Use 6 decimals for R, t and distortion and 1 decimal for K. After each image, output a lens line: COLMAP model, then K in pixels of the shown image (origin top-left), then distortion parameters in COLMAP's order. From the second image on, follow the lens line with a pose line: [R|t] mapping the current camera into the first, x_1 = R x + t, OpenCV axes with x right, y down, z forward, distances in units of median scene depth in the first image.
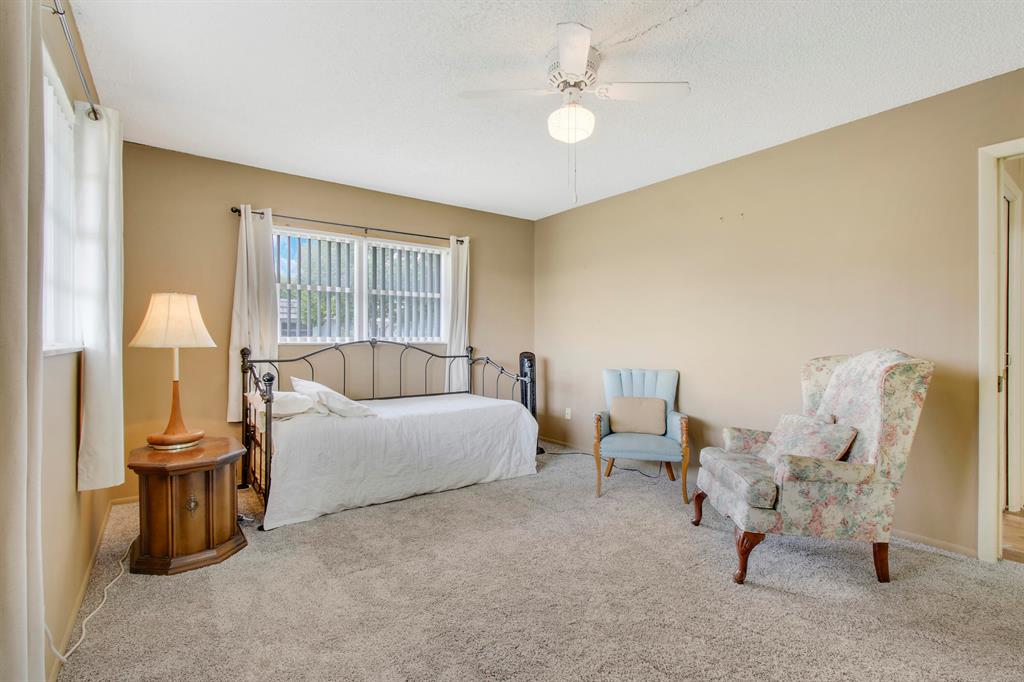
lens RADIAL K [[475.0, 0, 511.6], [0, 475.0, 339.0], [0, 0, 1]] dist [-0.003172, -0.000694]
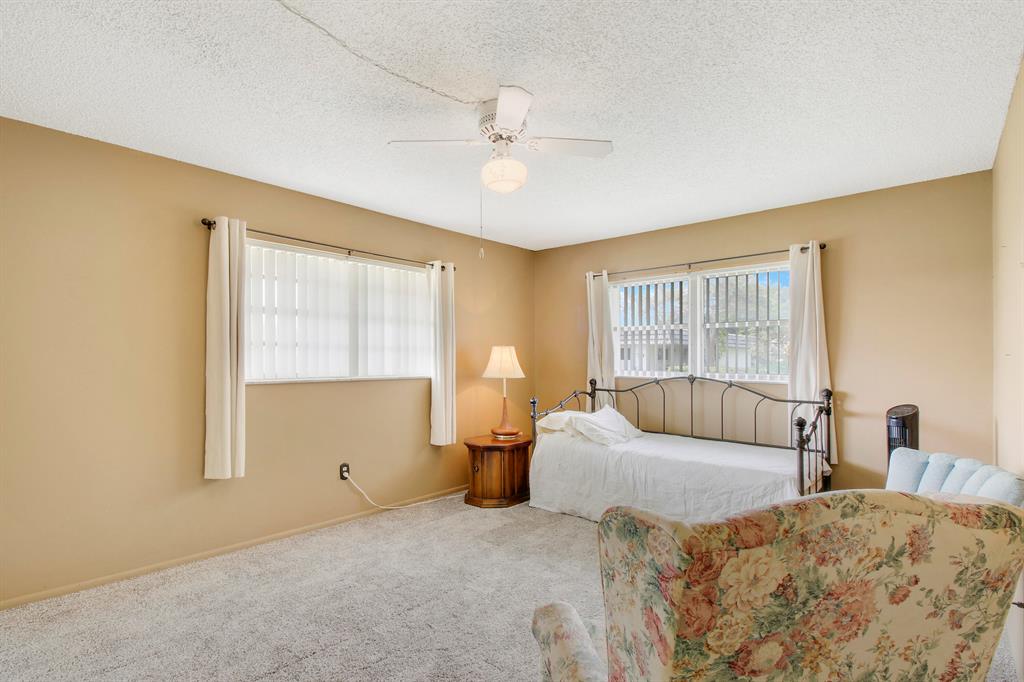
lens RADIAL K [[475.0, 0, 502.8], [0, 475.0, 357.3], [0, 0, 1]] dist [-0.003172, -0.000694]
pose [[0.190200, -0.000955, -0.981745, 0.627933], [-0.006820, 0.999974, -0.002294, -0.033689], [0.981722, 0.007132, 0.190188, 0.451080]]
